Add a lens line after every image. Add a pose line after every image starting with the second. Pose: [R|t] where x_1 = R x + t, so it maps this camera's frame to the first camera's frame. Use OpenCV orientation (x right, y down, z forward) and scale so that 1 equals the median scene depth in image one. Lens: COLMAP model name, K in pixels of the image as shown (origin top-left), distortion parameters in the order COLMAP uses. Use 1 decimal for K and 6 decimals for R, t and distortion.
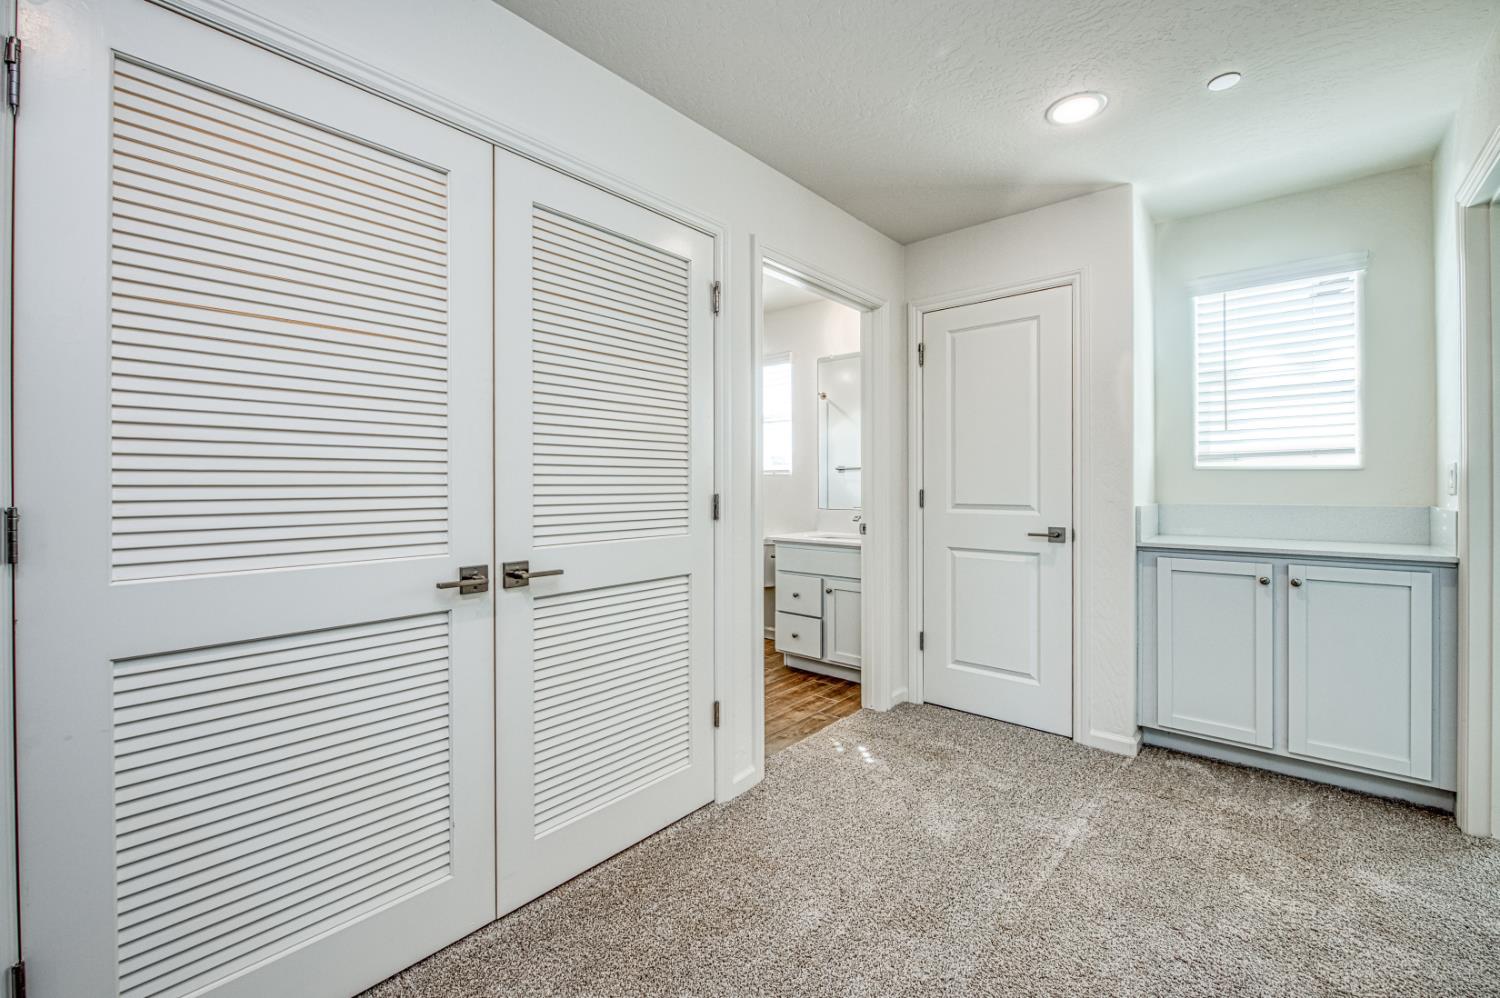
lens RADIAL K [[606.1, 0, 754.3], [0, 606.1, 495.7], [0, 0, 1]] dist [-0.001842, -0.001284]
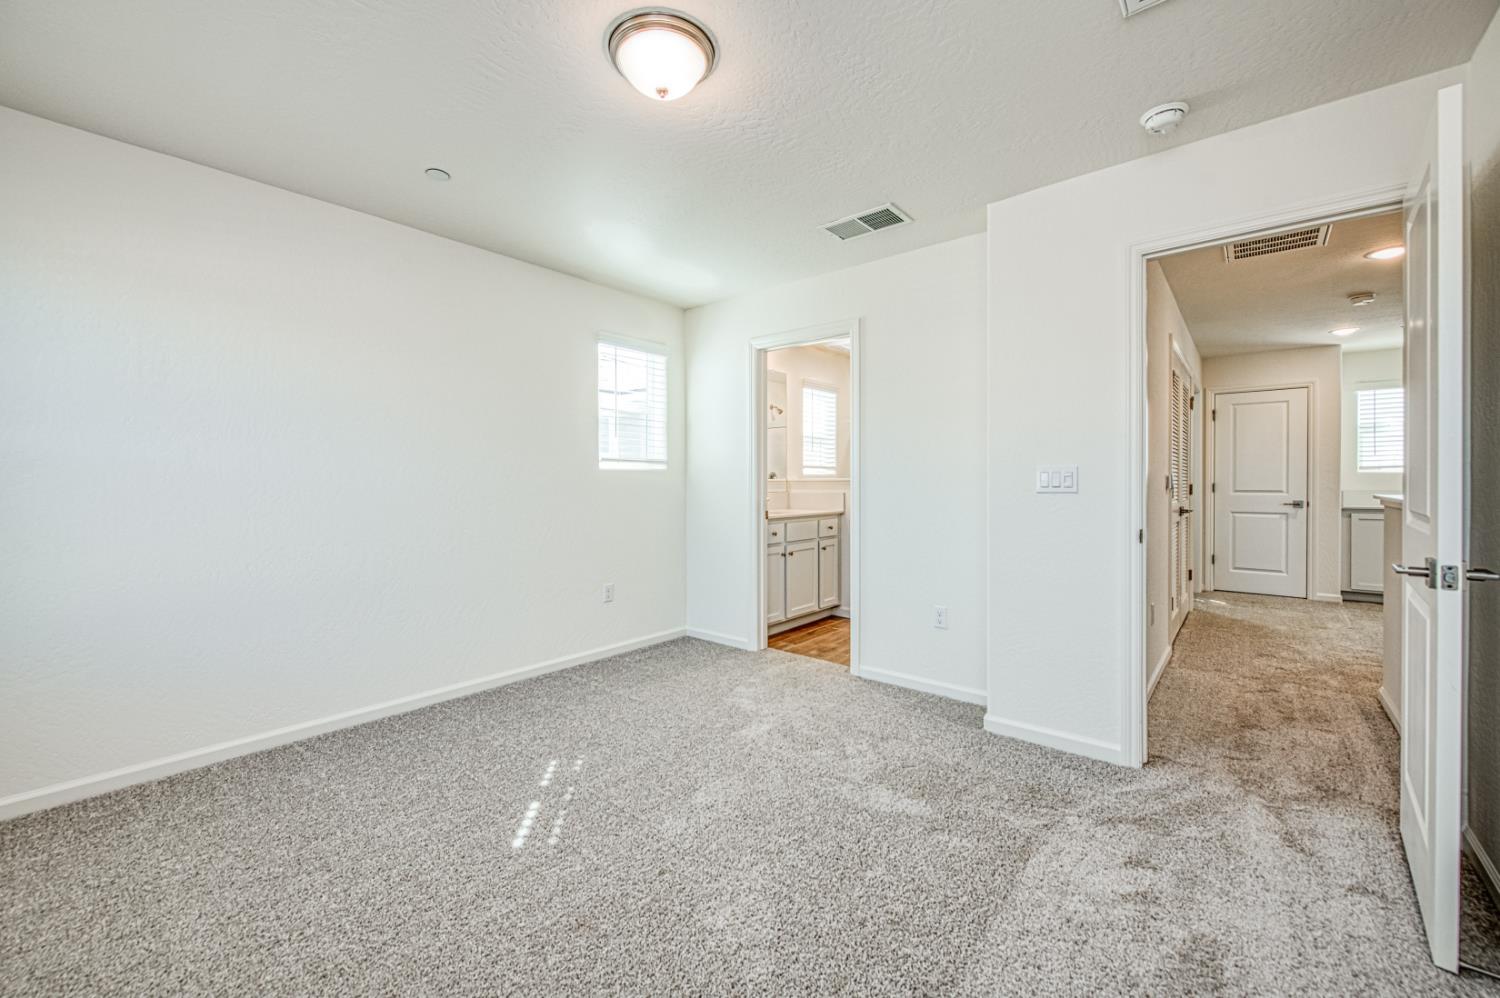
lens RADIAL K [[606.1, 0, 744.7], [0, 606.1, 493.2], [0, 0, 1]] dist [-0.001842, -0.001284]
pose [[0.999982, 0.003966, 0.004406, -1.444324], [-0.003953, 0.999988, -0.002819, 0.039124], [-0.004417, 0.002801, 0.999986, -1.108525]]
